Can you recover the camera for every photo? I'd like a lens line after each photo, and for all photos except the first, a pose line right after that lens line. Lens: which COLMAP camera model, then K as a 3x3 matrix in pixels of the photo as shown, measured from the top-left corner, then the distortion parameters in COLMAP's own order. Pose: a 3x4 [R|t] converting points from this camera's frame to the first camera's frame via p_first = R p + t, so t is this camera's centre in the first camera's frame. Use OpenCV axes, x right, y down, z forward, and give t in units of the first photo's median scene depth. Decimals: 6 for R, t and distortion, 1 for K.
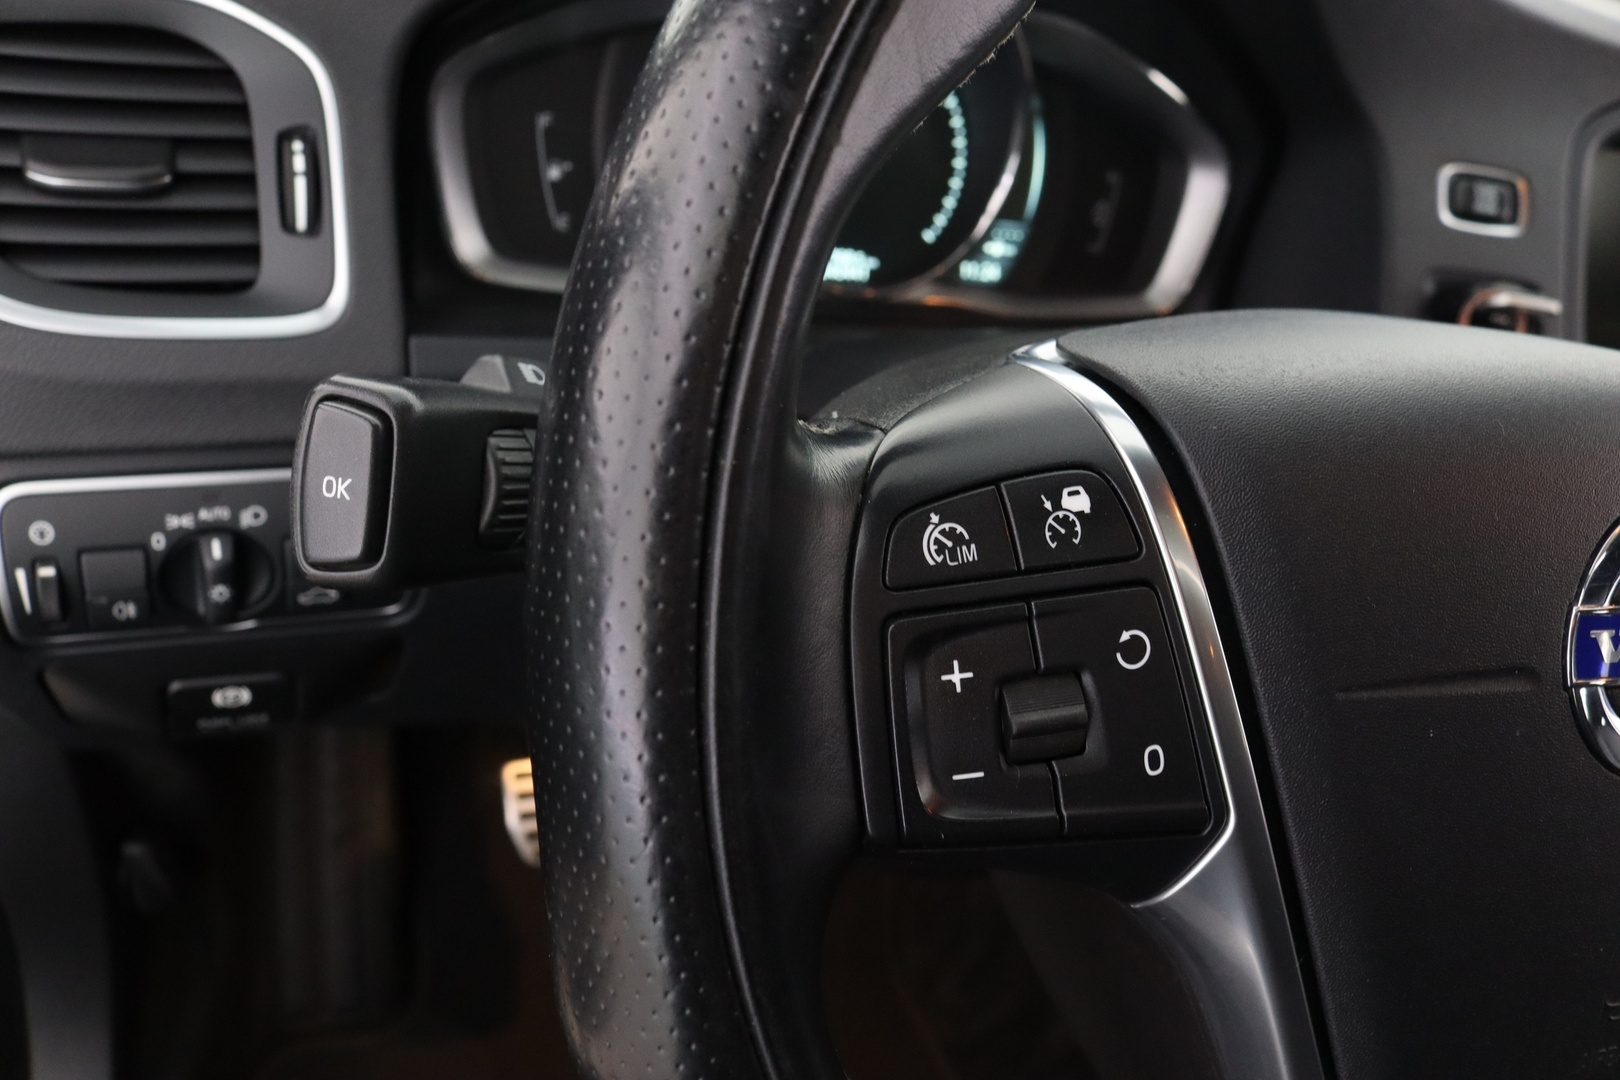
lens RADIAL K [[1314.9, 0, 784.4], [0, 1314.9, 558.8], [0, 0, 1]] dist [-0.161364, 0.113564]
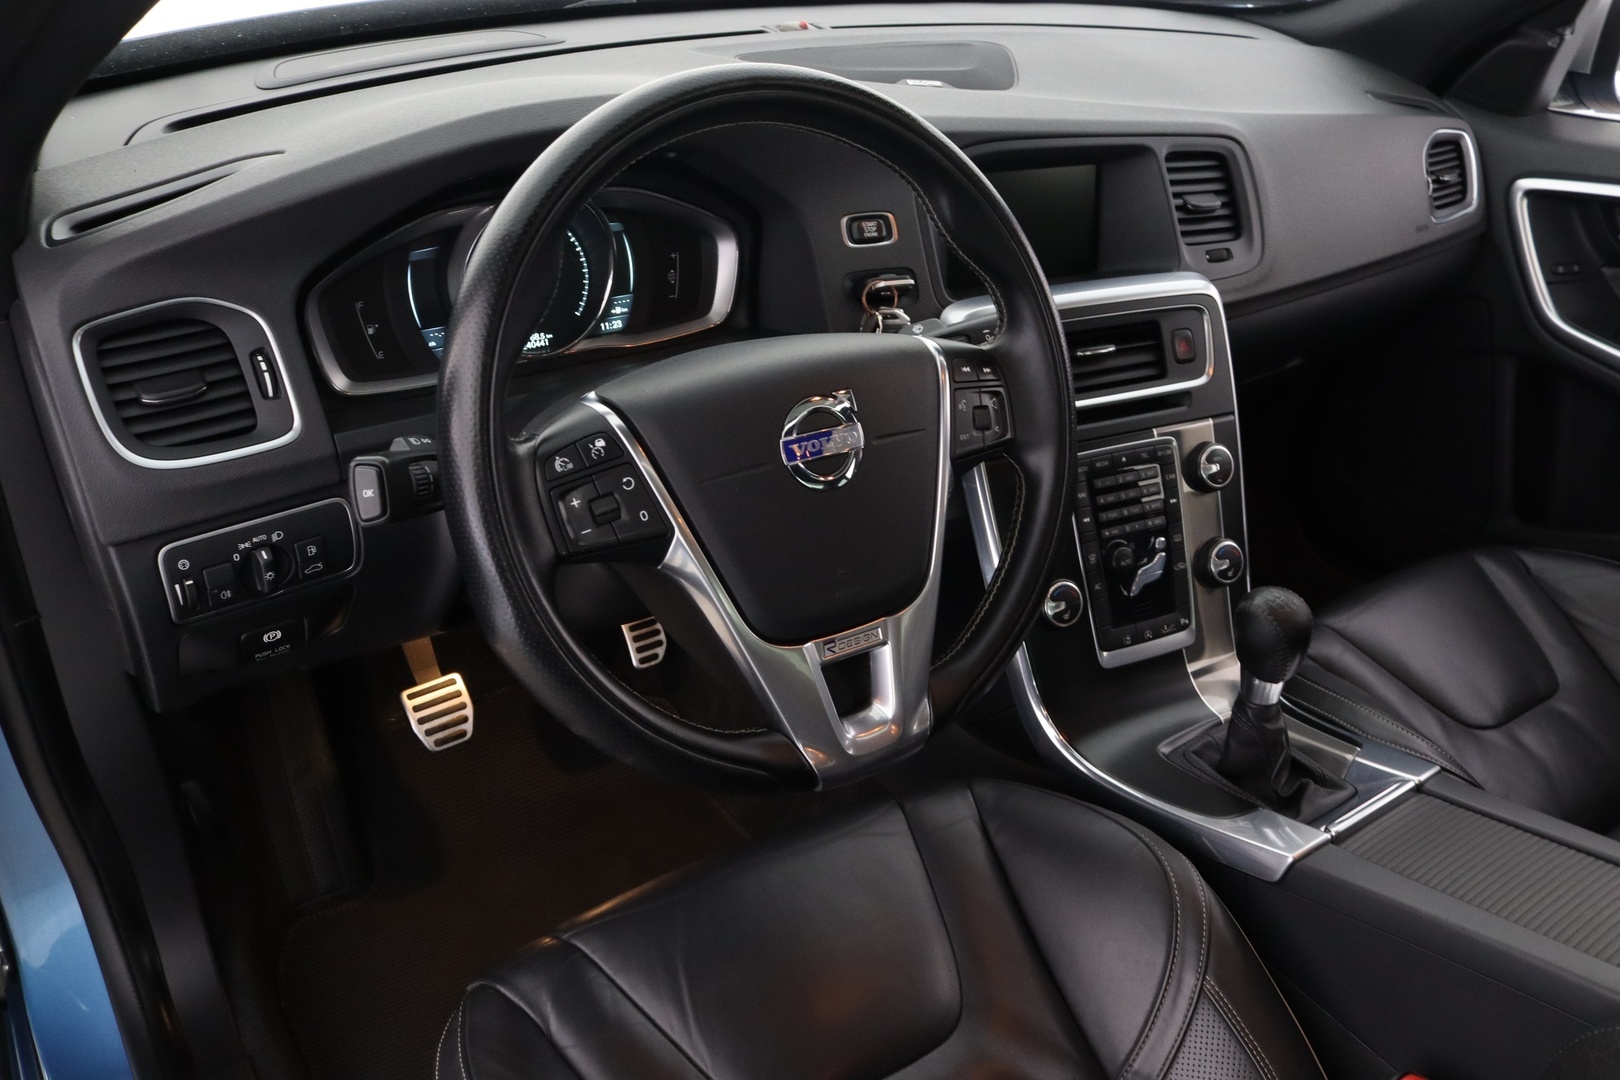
lens RADIAL K [[1314.9, 0, 784.4], [0, 1314.9, 558.8], [0, 0, 1]] dist [-0.161364, 0.113564]
pose [[0.961557, -0.232122, 0.146722, 0.061375], [0.228838, 0.972678, 0.039118, 0.111366], [-0.151793, -0.004039, 0.988404, -1.201579]]
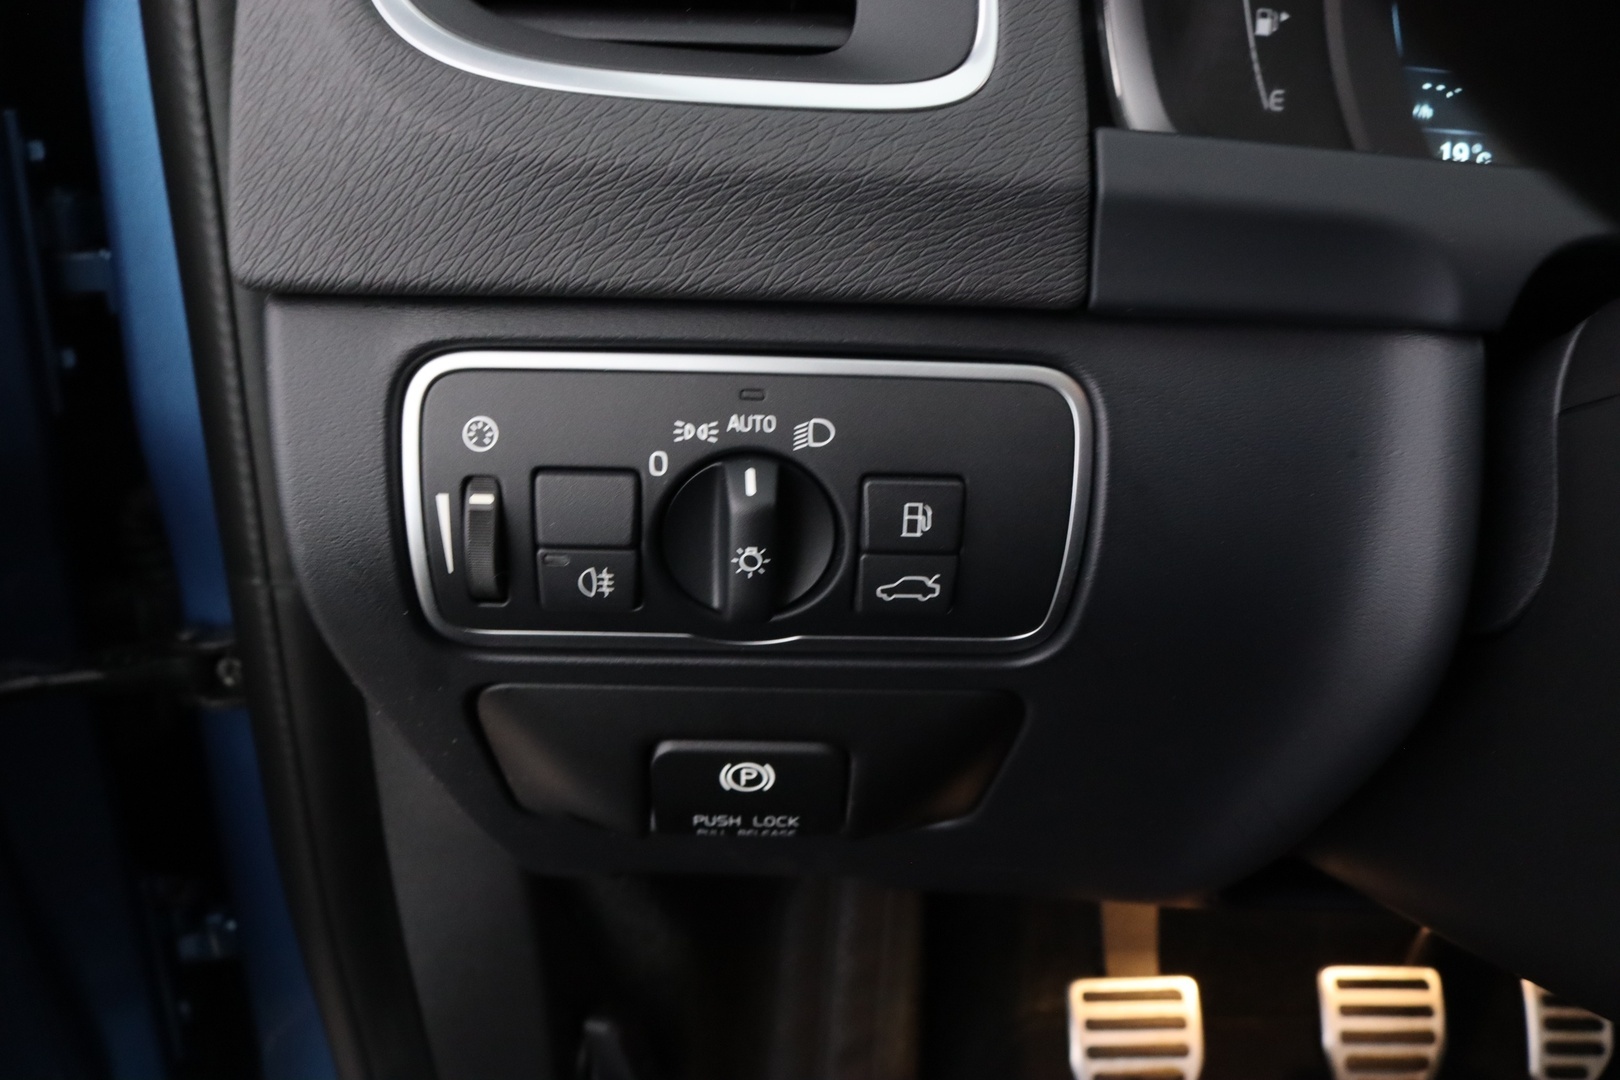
lens RADIAL K [[1314.9, 0, 784.4], [0, 1314.9, 558.8], [0, 0, 1]] dist [-0.161364, 0.113564]
pose [[0.928064, 0.010713, -0.372267, -0.206527], [-0.080717, 0.981612, -0.172981, 0.131534], [0.363569, 0.190586, 0.911863, 0.466106]]
